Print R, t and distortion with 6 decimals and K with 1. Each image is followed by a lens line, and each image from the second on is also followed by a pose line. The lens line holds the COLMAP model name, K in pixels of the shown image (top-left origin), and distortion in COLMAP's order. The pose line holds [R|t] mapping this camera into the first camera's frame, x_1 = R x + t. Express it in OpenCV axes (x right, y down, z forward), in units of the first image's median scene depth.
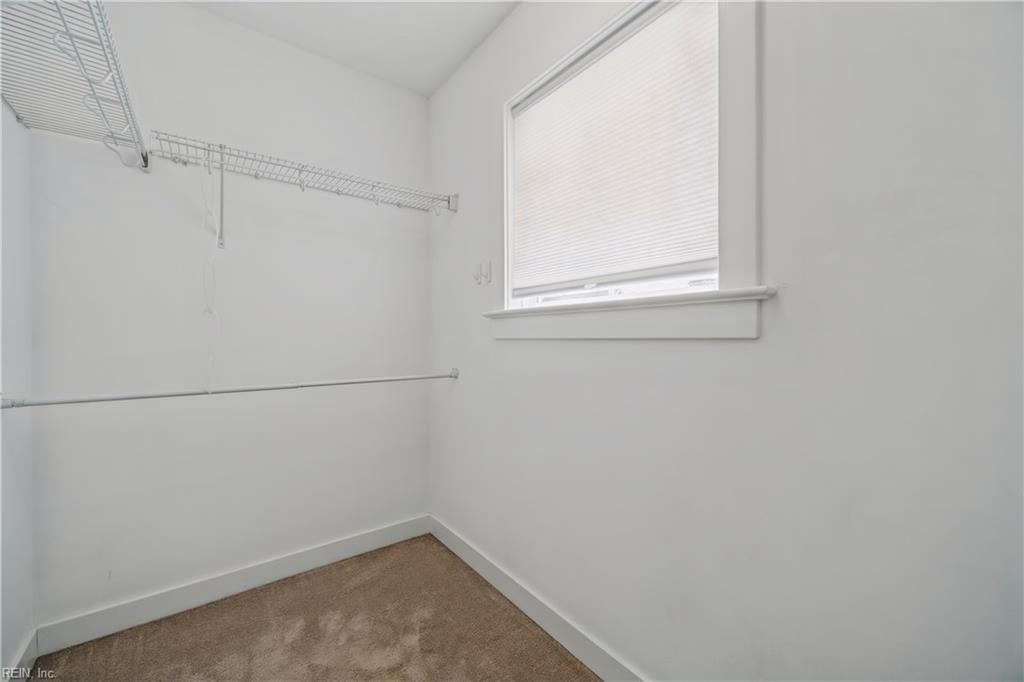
lens RADIAL K [[402.7, 0, 512.0], [0, 402.7, 341.0], [0, 0, 1]] dist [0.000871, -0.000080]
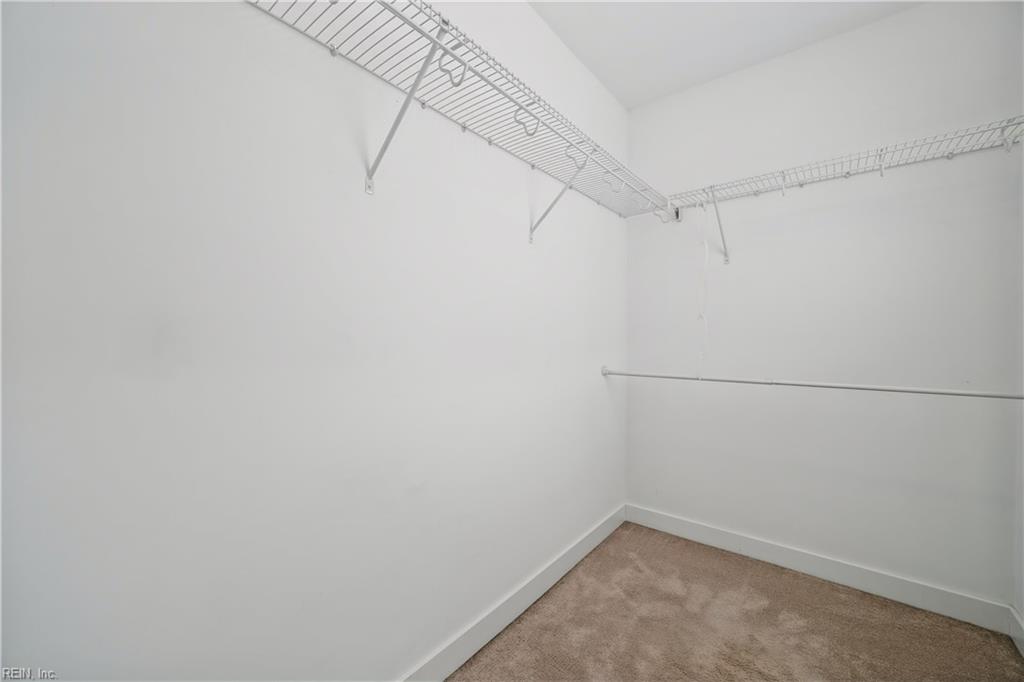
lens RADIAL K [[402.7, 0, 512.0], [0, 402.7, 341.0], [0, 0, 1]] dist [0.000871, -0.000080]
pose [[0.247042, 0.008914, -0.968964, 0.337518], [-0.010272, 0.999926, 0.006580, 0.001702], [0.968950, 0.008328, 0.247115, 0.075356]]
